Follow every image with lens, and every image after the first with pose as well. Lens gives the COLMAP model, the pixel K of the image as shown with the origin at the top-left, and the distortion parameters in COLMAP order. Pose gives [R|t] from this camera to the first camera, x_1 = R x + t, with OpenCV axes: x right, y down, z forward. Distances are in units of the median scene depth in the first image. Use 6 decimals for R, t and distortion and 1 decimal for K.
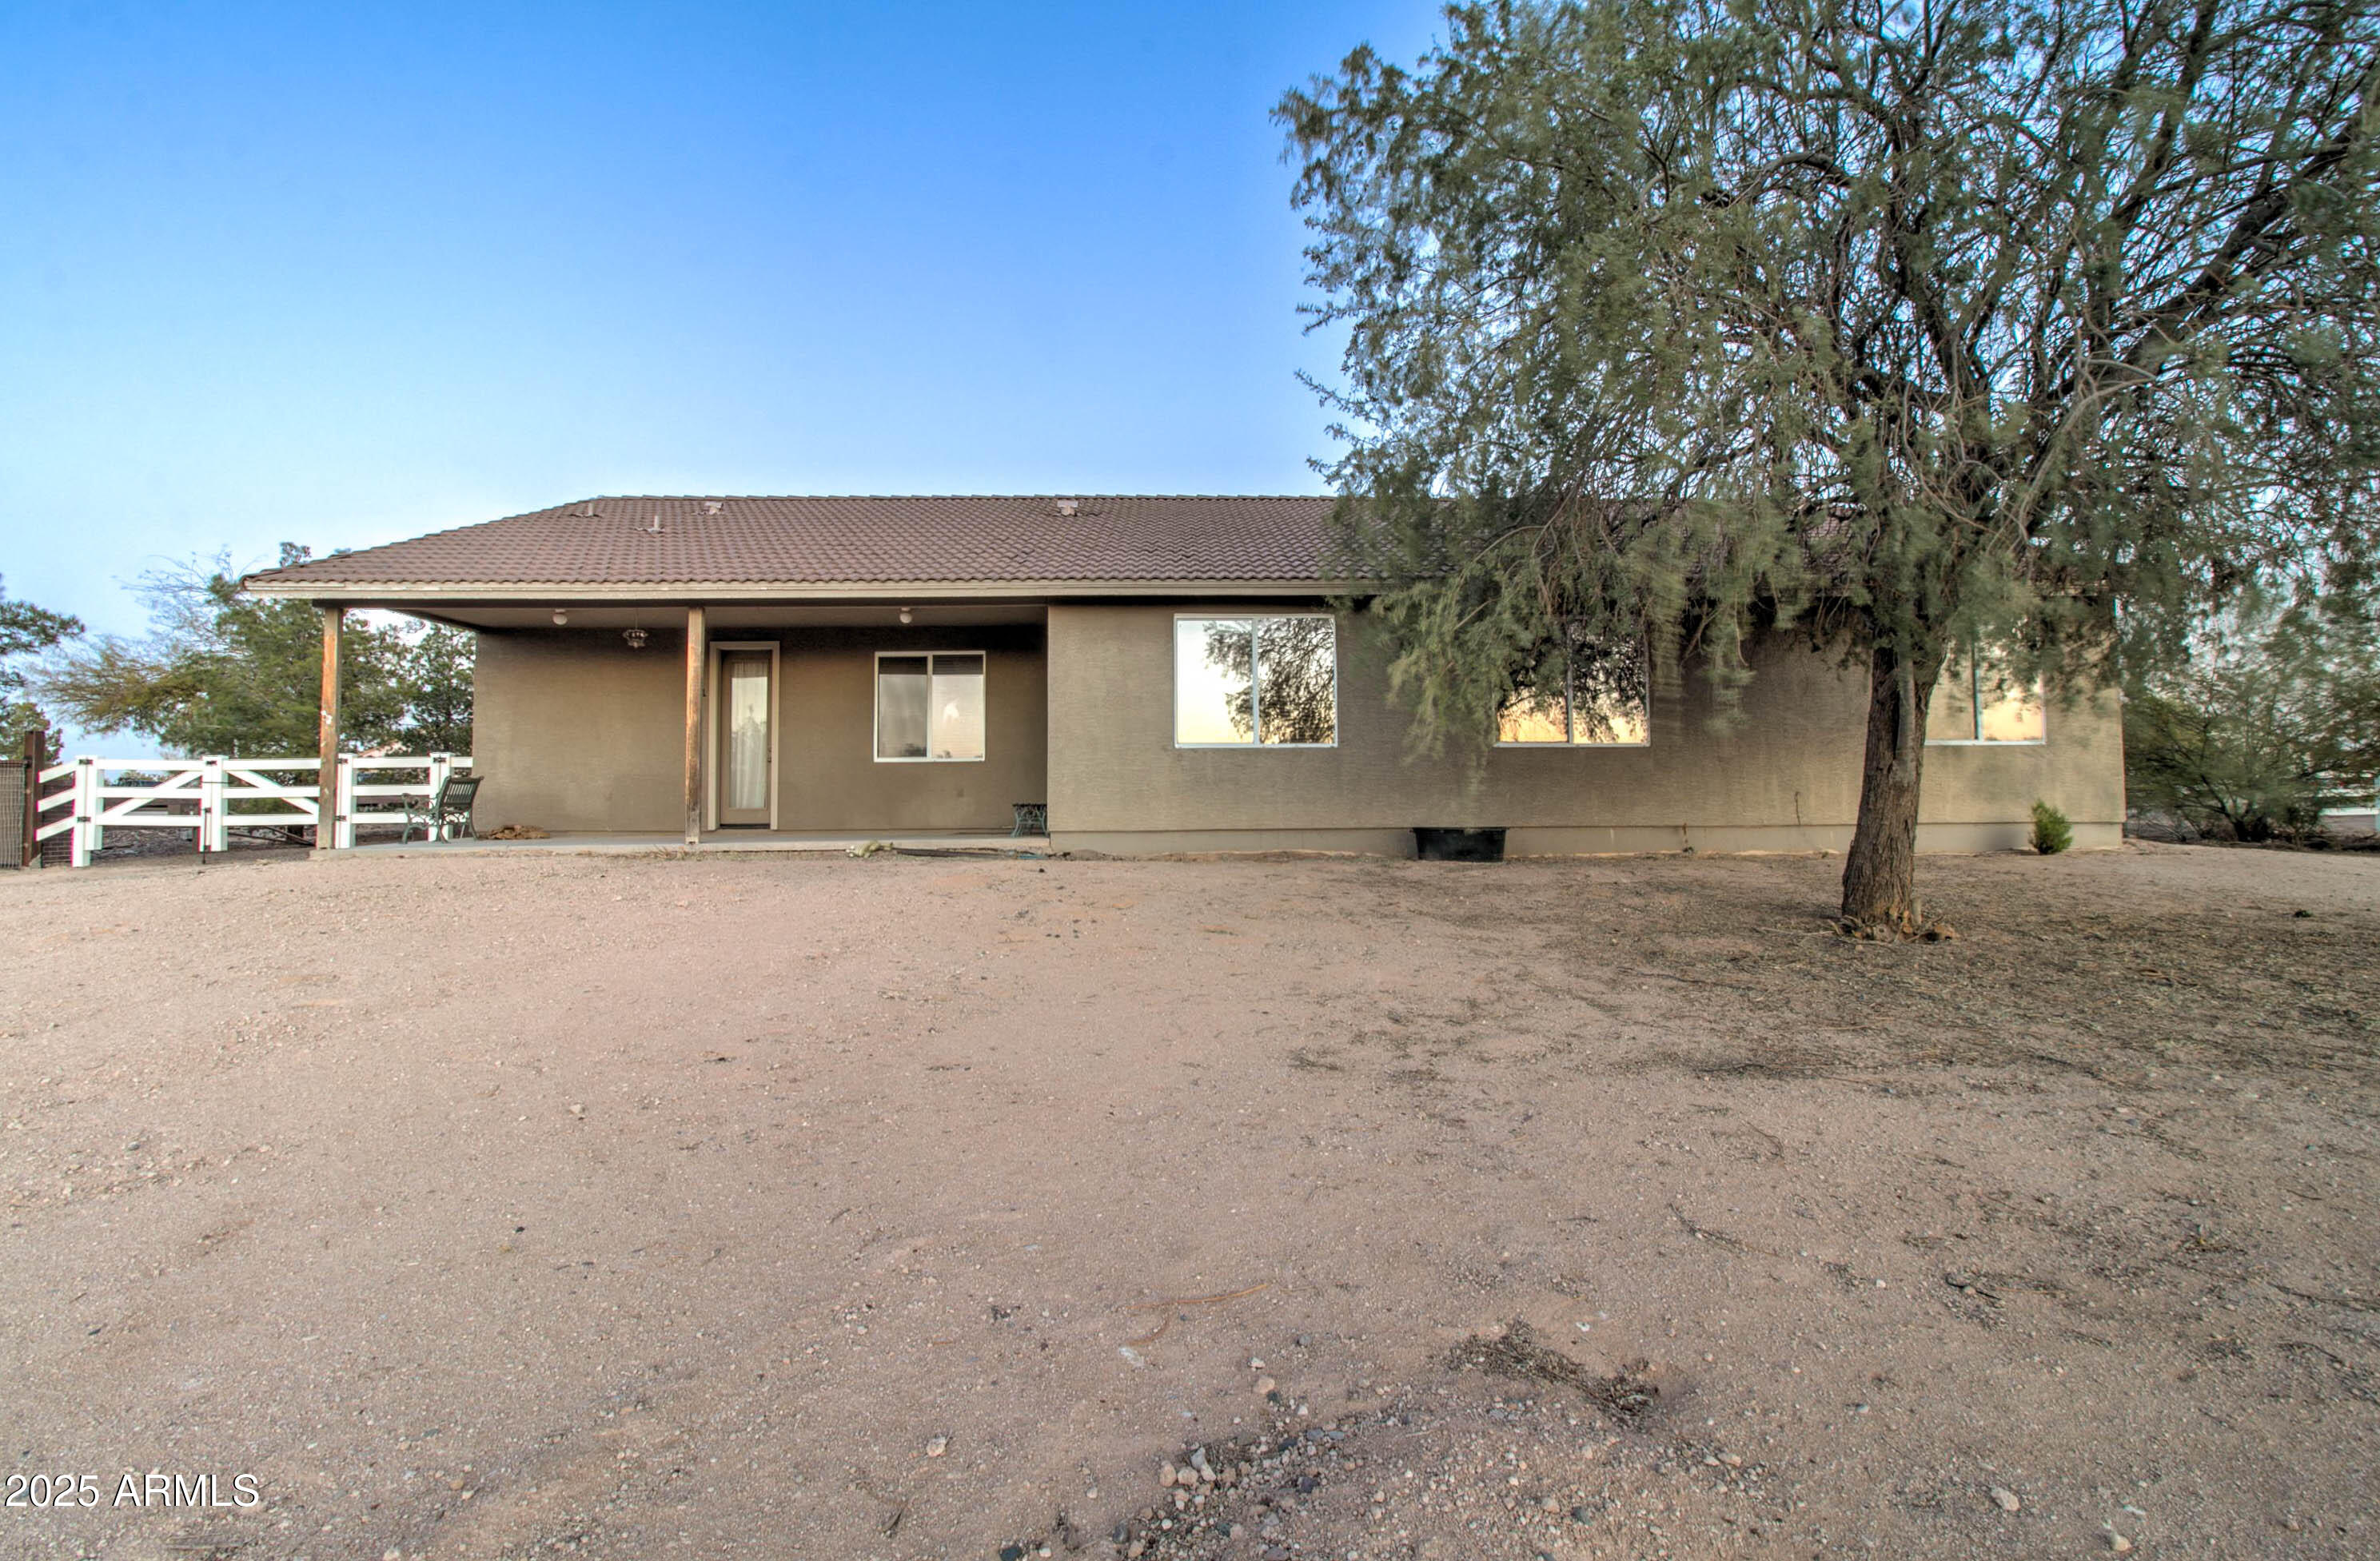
lens RADIAL K [[1159.5, 0, 1190.0], [0, 1159.5, 780.5], [0, 0, 1]] dist [-0.000172, -0.000235]
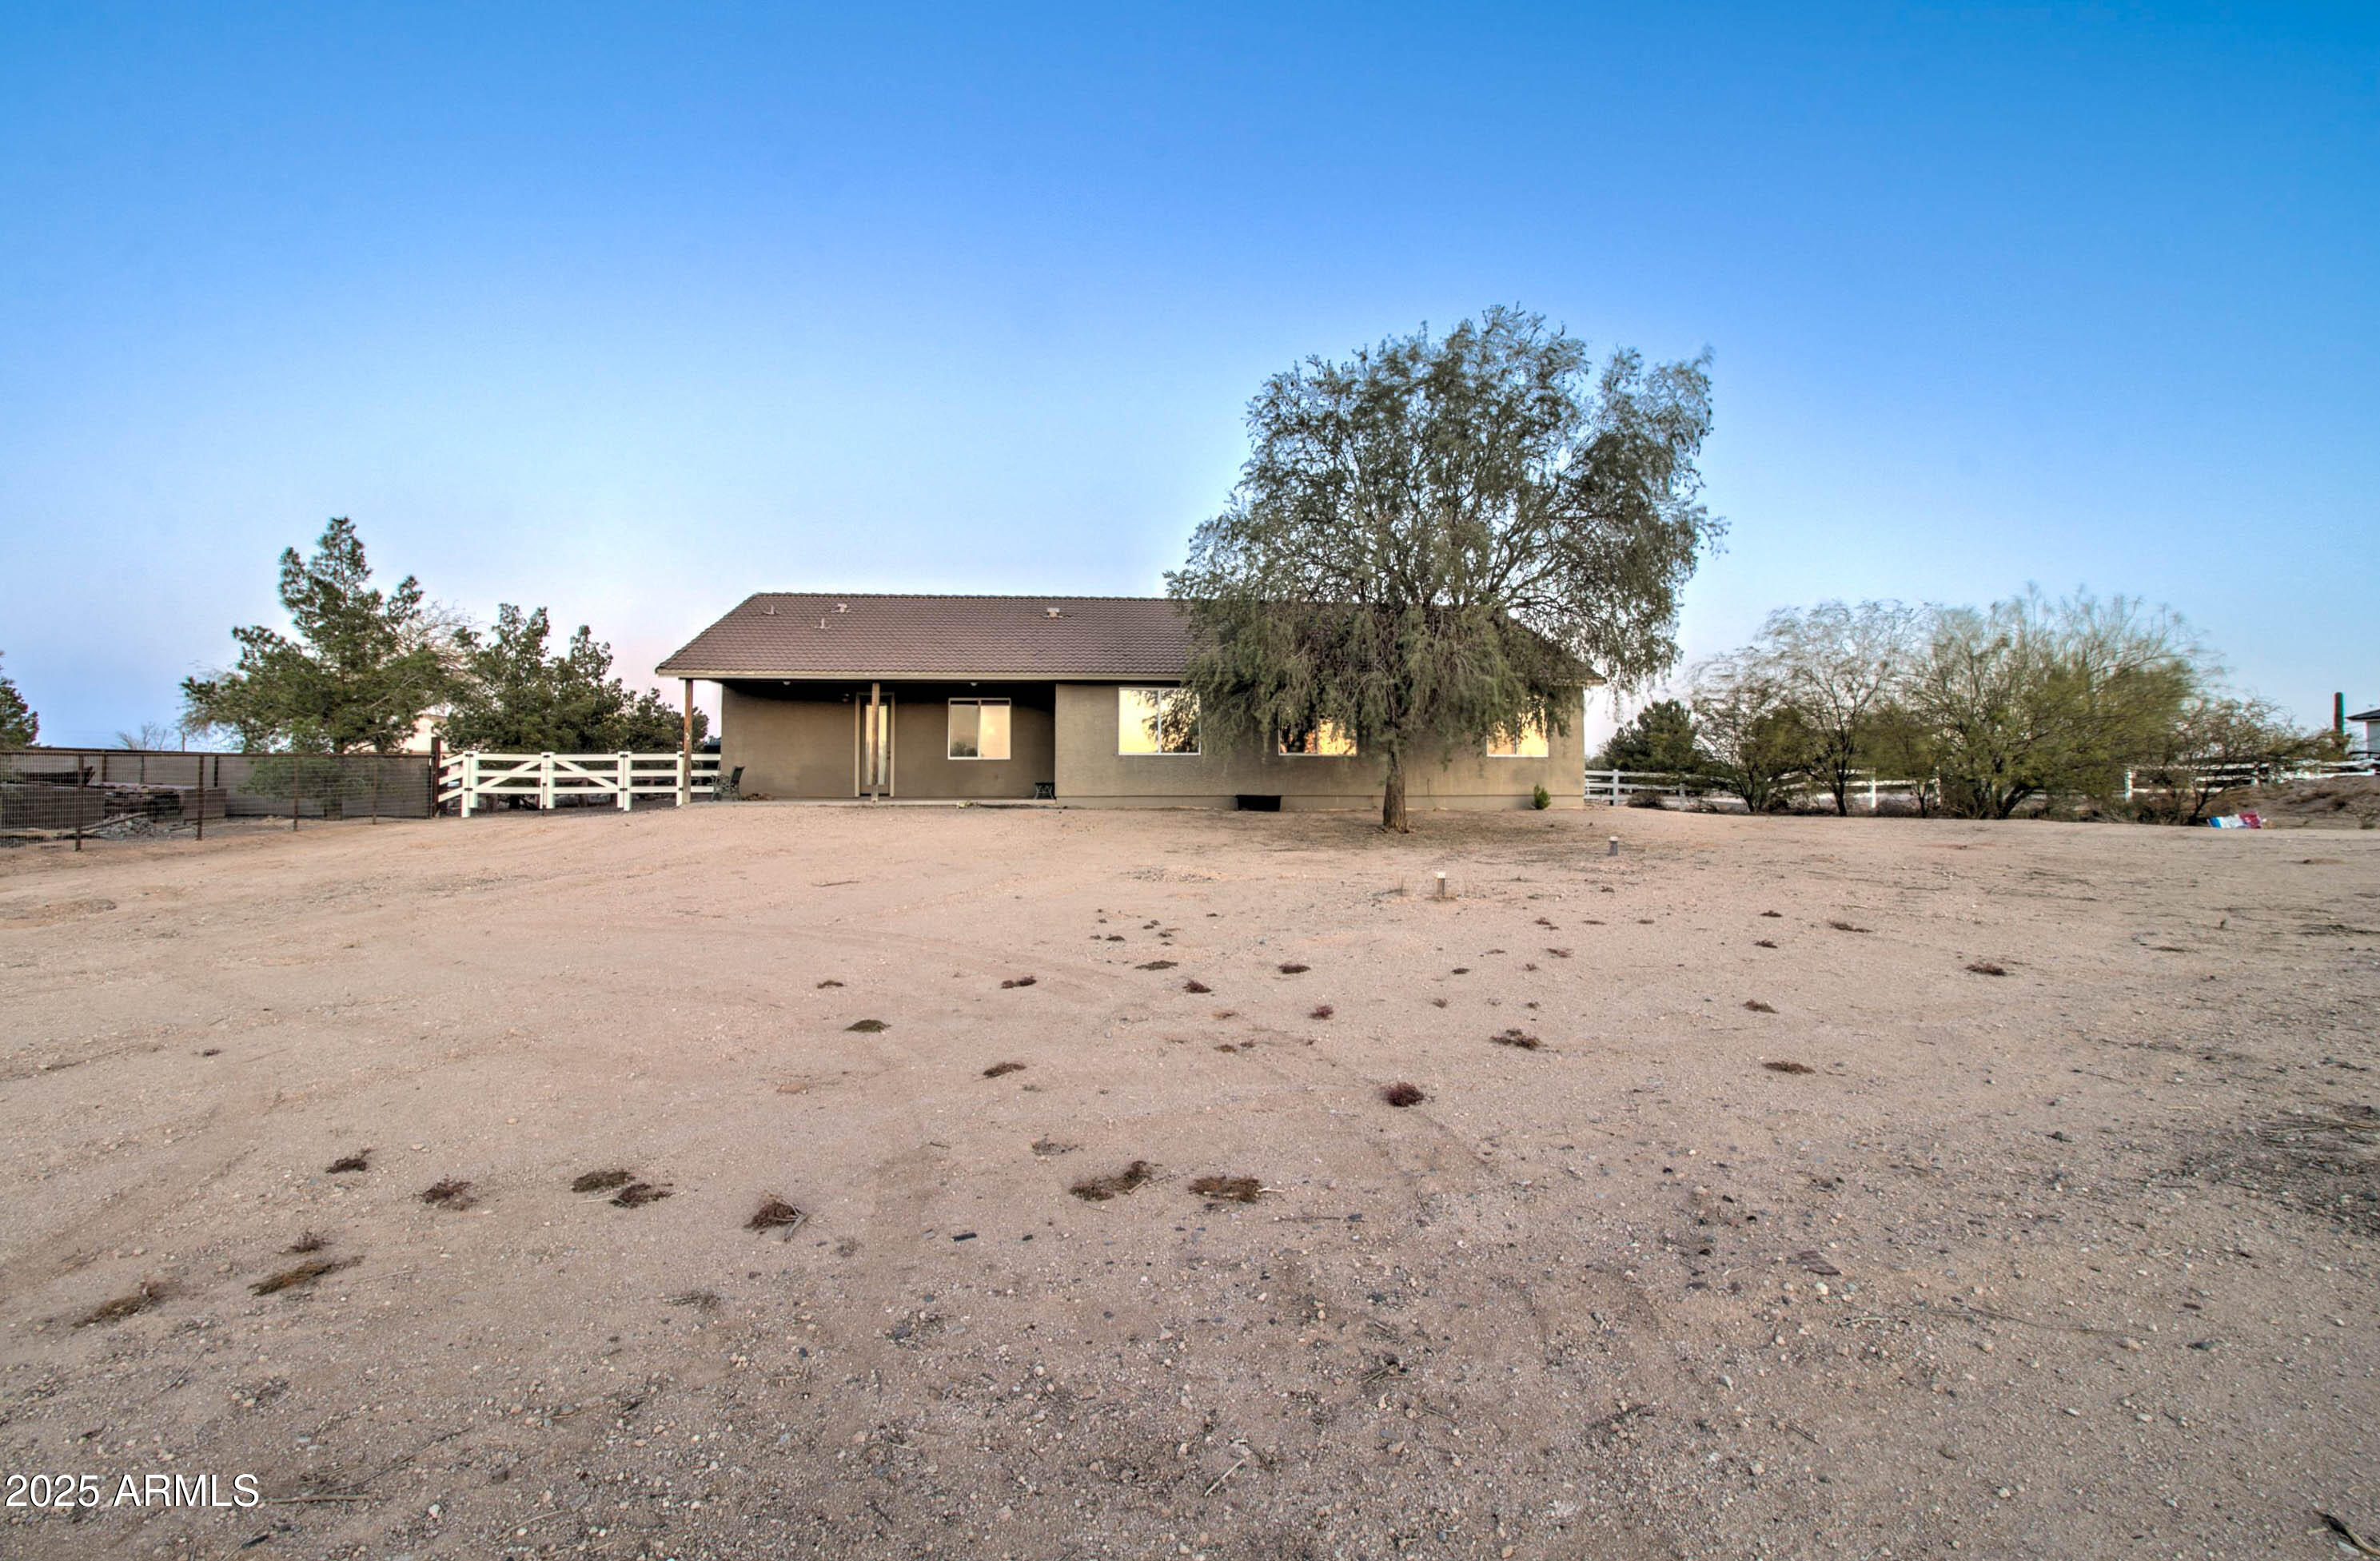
lens RADIAL K [[1173.2, 0, 1164.1], [0, 1173.2, 777.9], [0, 0, 1]] dist [0.001877, 0.000073]
pose [[0.998585, 0.006015, 0.052829, -0.034914], [-0.006501, 0.999938, 0.009046, -0.006083], [-0.052772, -0.009377, 0.998563, -0.851419]]
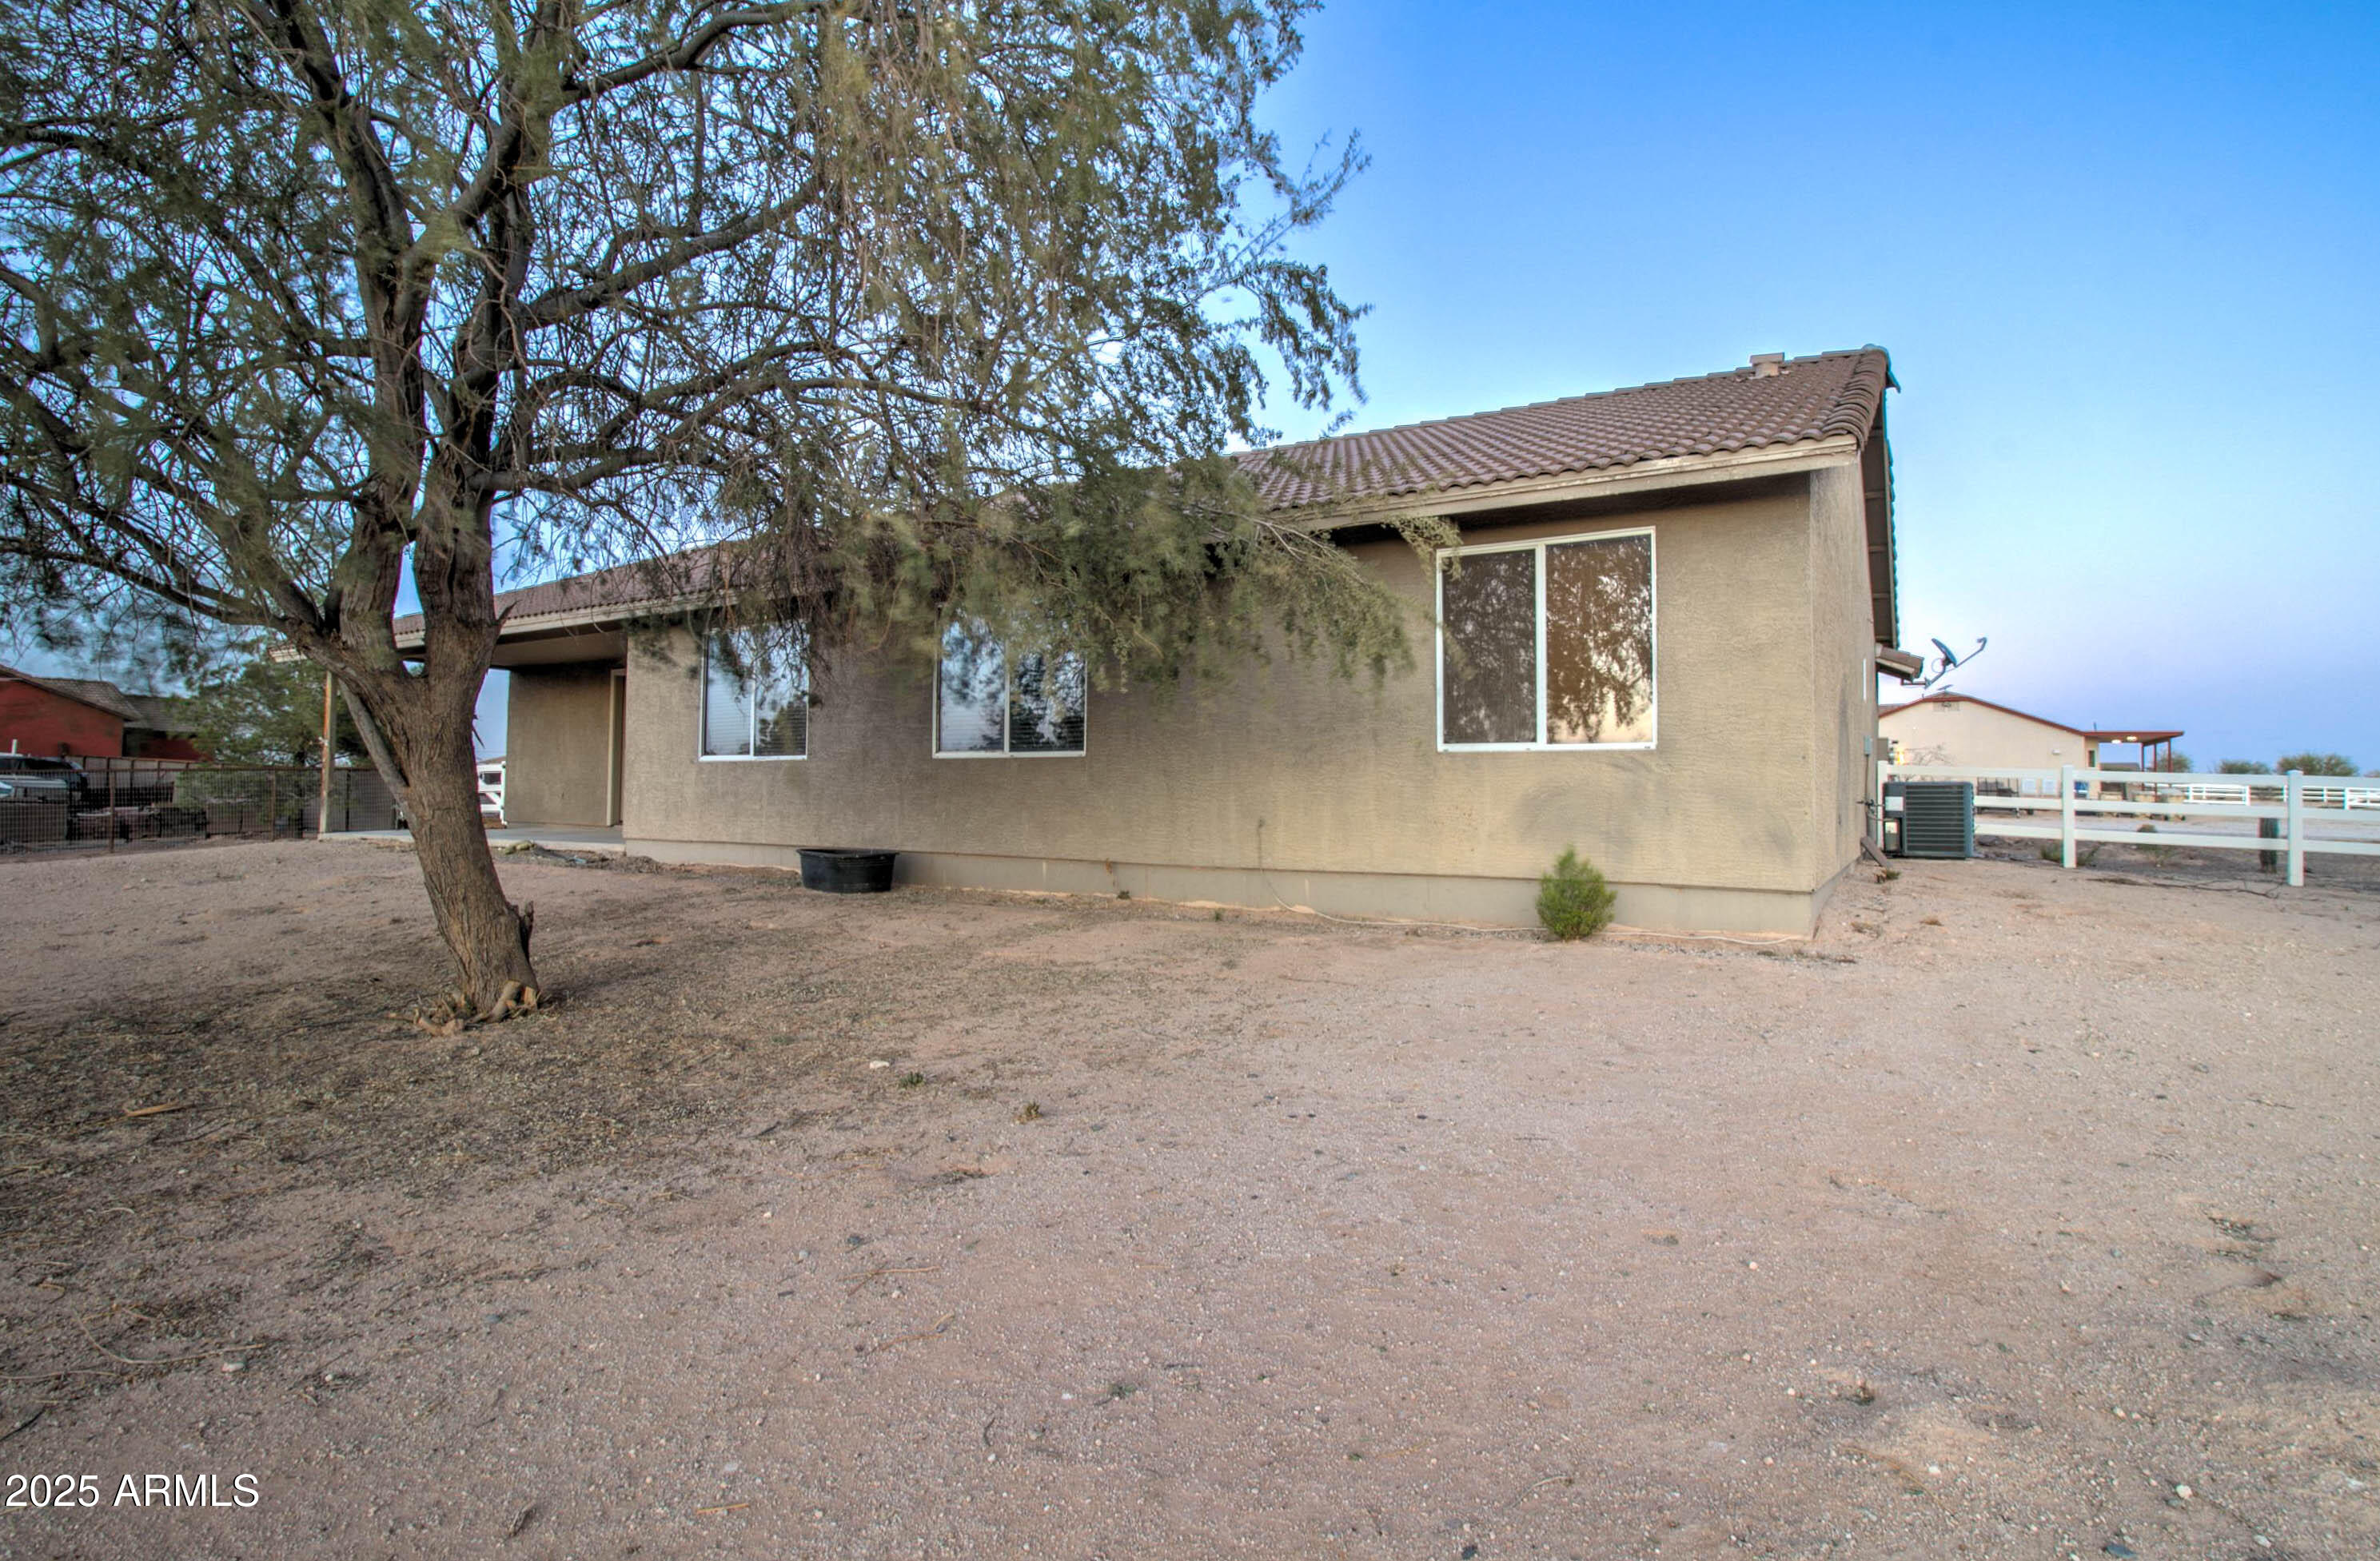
lens RADIAL K [[1159.5, 0, 1190.0], [0, 1159.5, 780.5], [0, 0, 1]] dist [-0.000172, -0.000235]
pose [[0.822456, 0.005215, -0.568804, 0.738360], [0.003496, 0.999893, 0.014223, -0.019295], [0.568817, -0.013686, 0.822350, 0.353136]]
